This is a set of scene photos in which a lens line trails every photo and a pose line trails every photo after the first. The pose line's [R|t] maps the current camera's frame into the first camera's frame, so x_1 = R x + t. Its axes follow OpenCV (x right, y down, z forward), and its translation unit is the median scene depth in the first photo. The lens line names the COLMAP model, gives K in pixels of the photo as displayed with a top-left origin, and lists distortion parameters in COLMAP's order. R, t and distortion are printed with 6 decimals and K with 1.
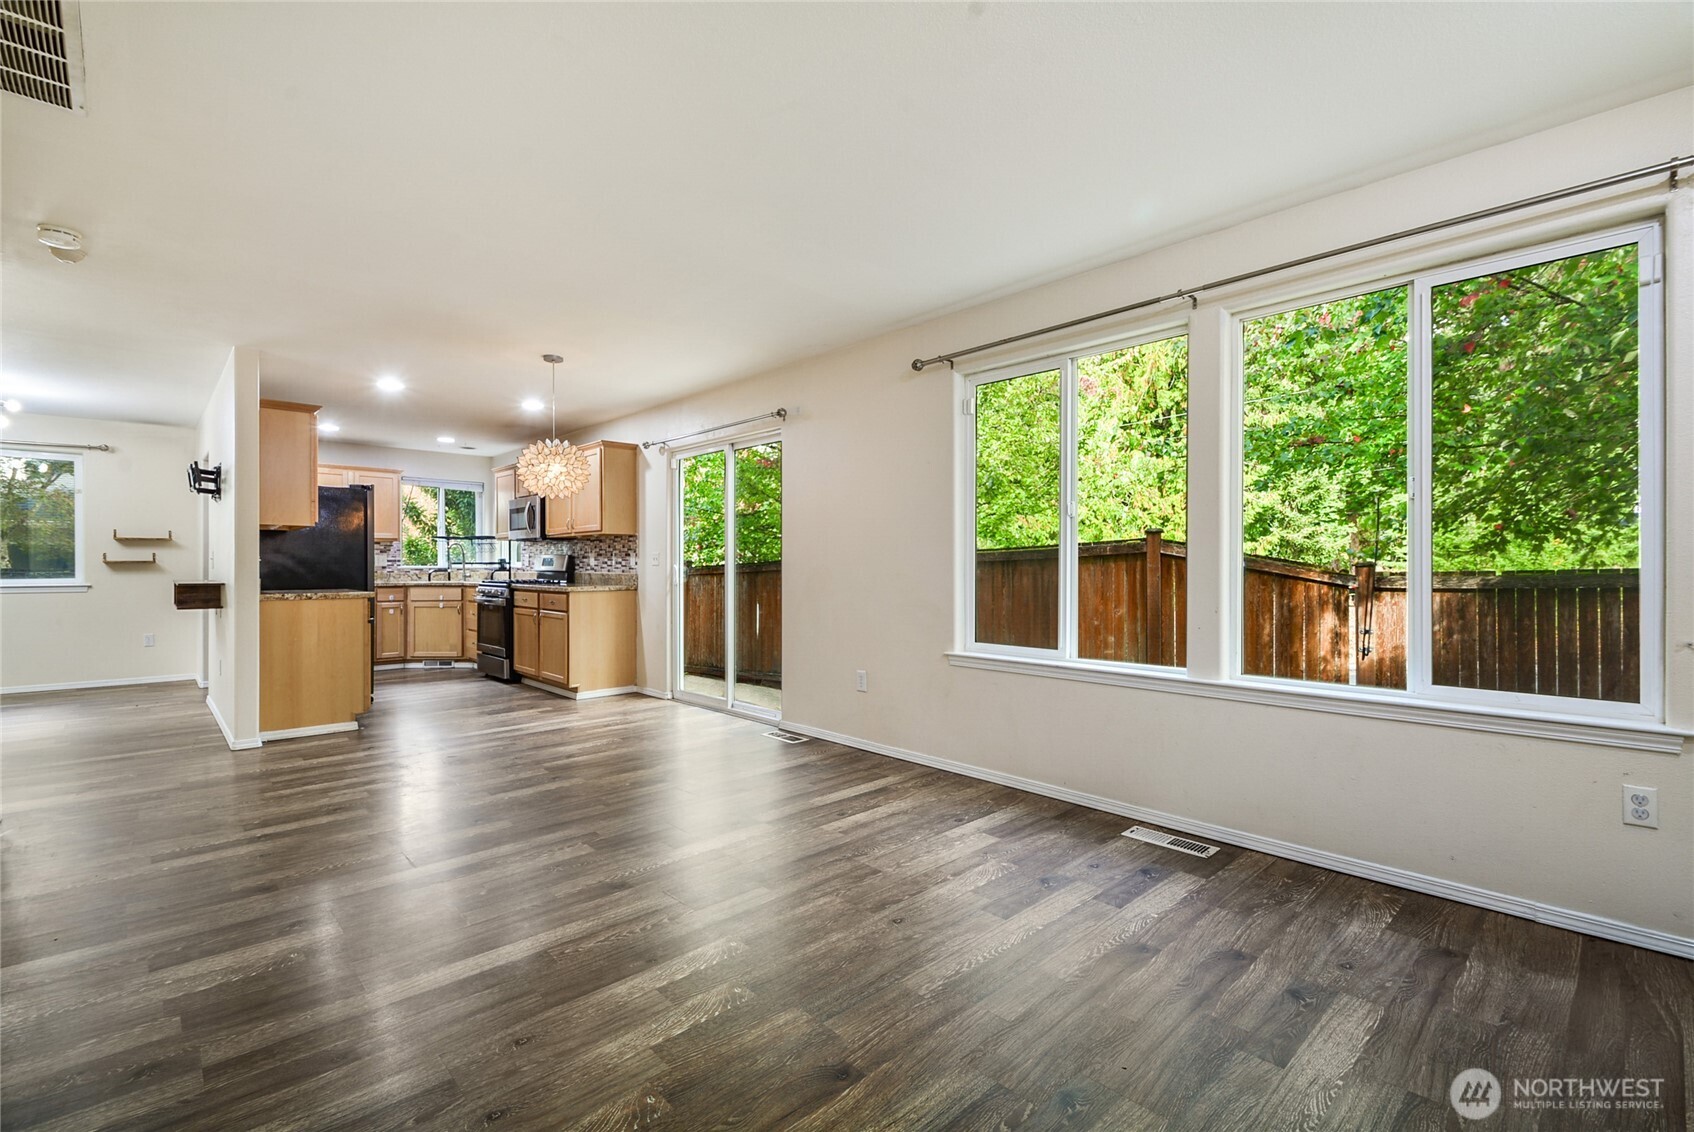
lens RADIAL K [[758.2, 0, 841.2], [0, 758.2, 554.1], [0, 0, 1]] dist [0.030116, -0.018022]
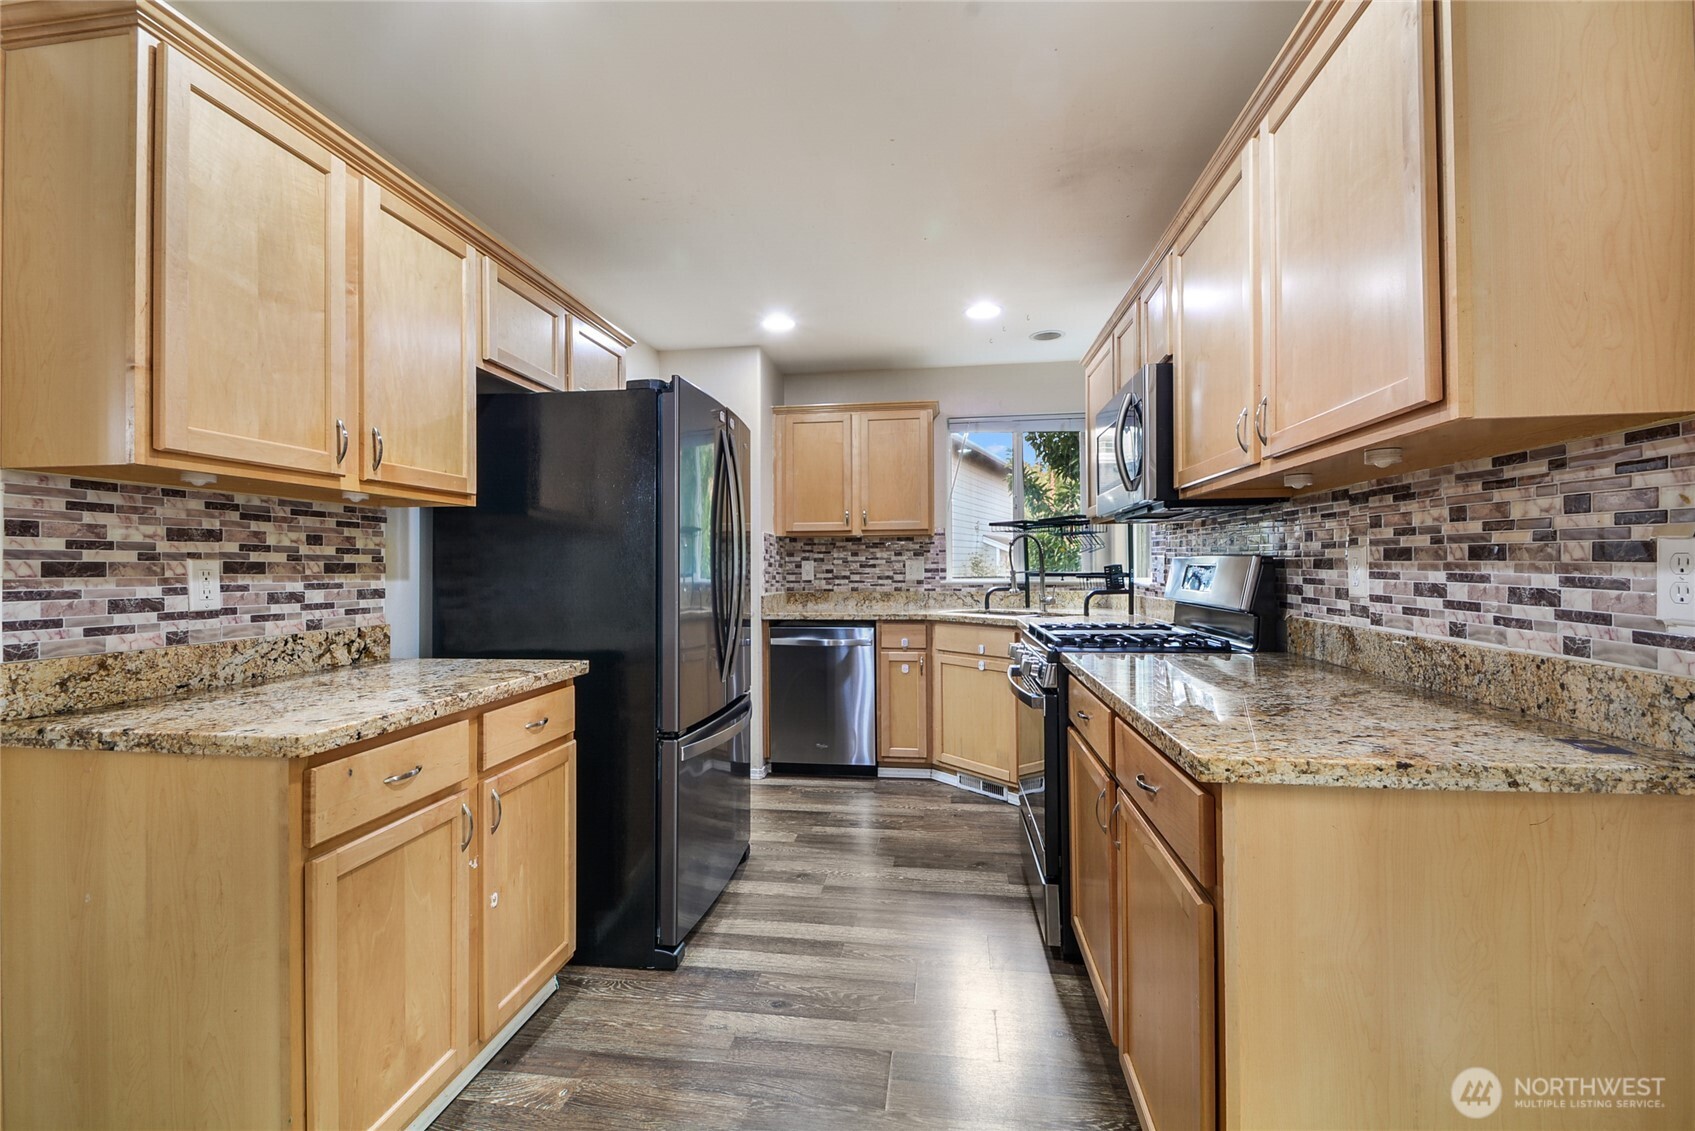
lens RADIAL K [[748.1, 0, 832.7], [0, 748.1, 564.1], [0, 0, 1]] dist [0.024228, -0.018150]
pose [[0.622590, -0.007339, -0.782514, -0.242032], [0.018772, 0.999808, 0.005558, -0.000236], [0.782323, -0.018150, 0.622608, 0.713068]]
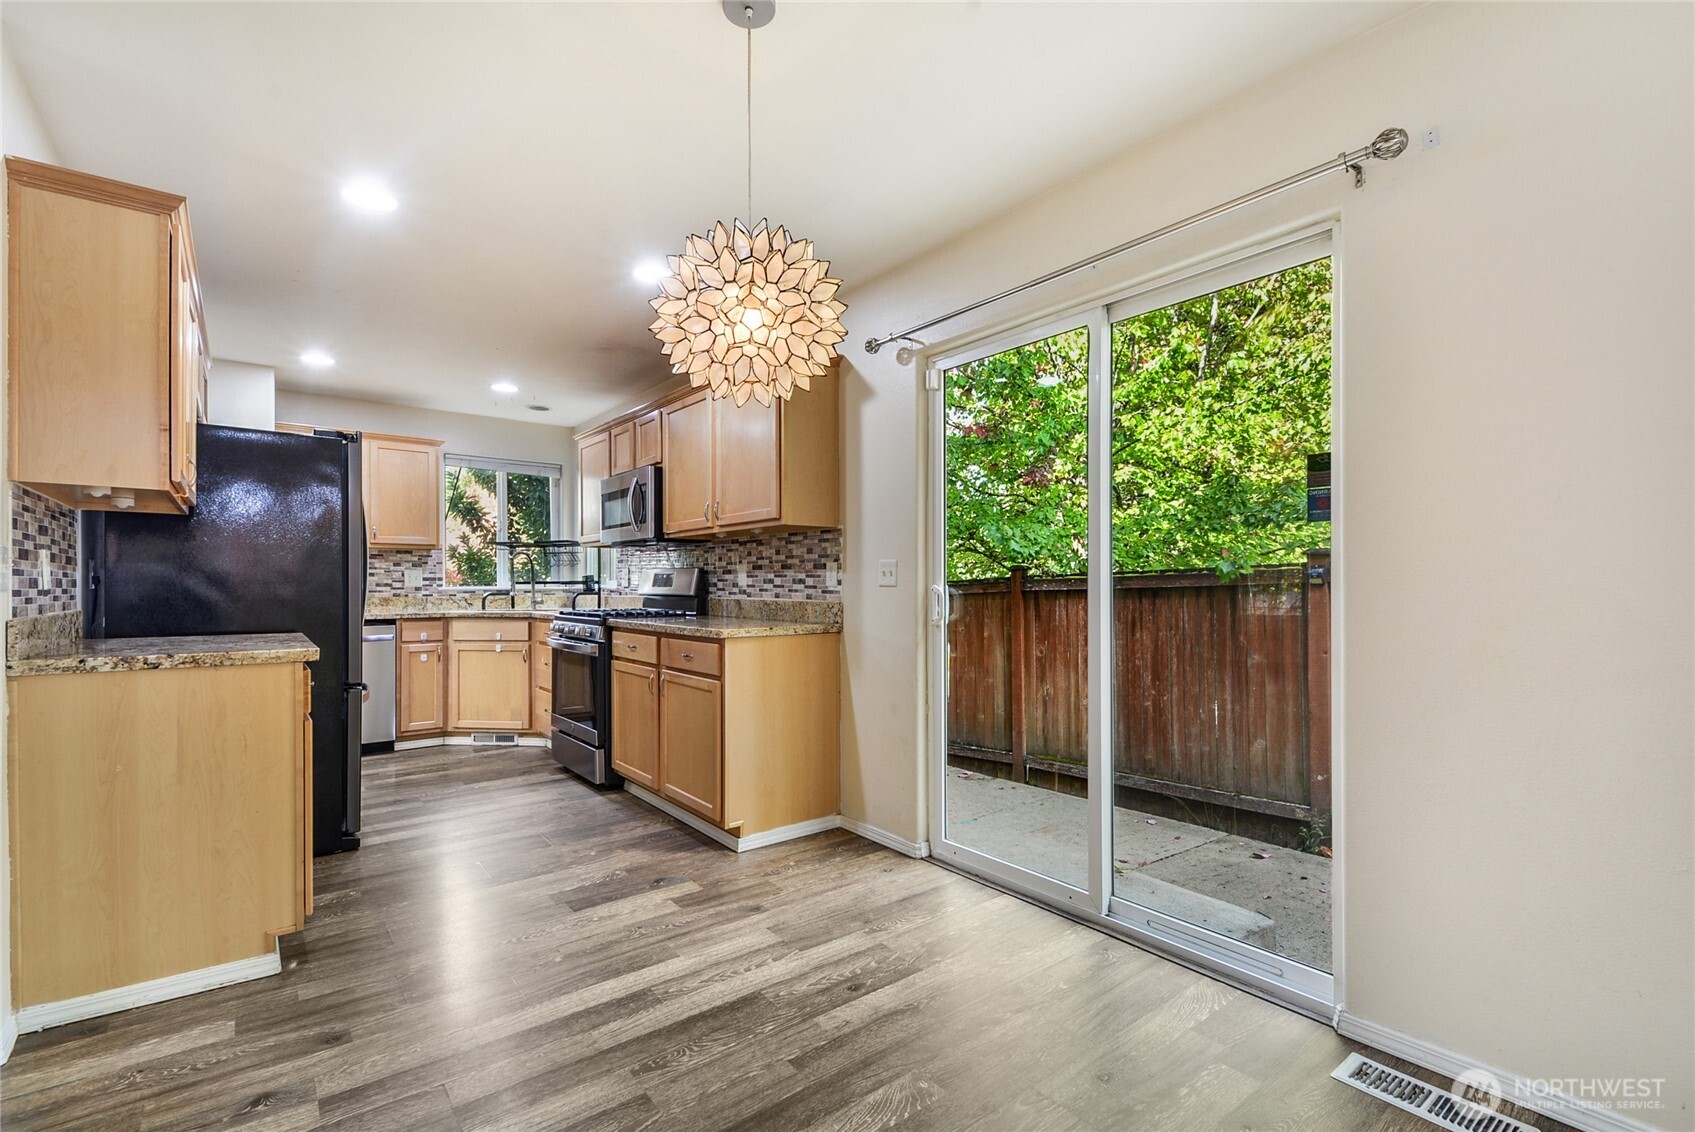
lens RADIAL K [[748.1, 0, 832.7], [0, 748.1, 564.6], [0, 0, 1]] dist [0.024228, -0.018150]
pose [[0.995780, -0.003777, -0.091694, -0.207837], [0.002662, 0.999921, -0.012275, 0.006069], [0.091733, 0.011980, 0.995712, 0.443493]]
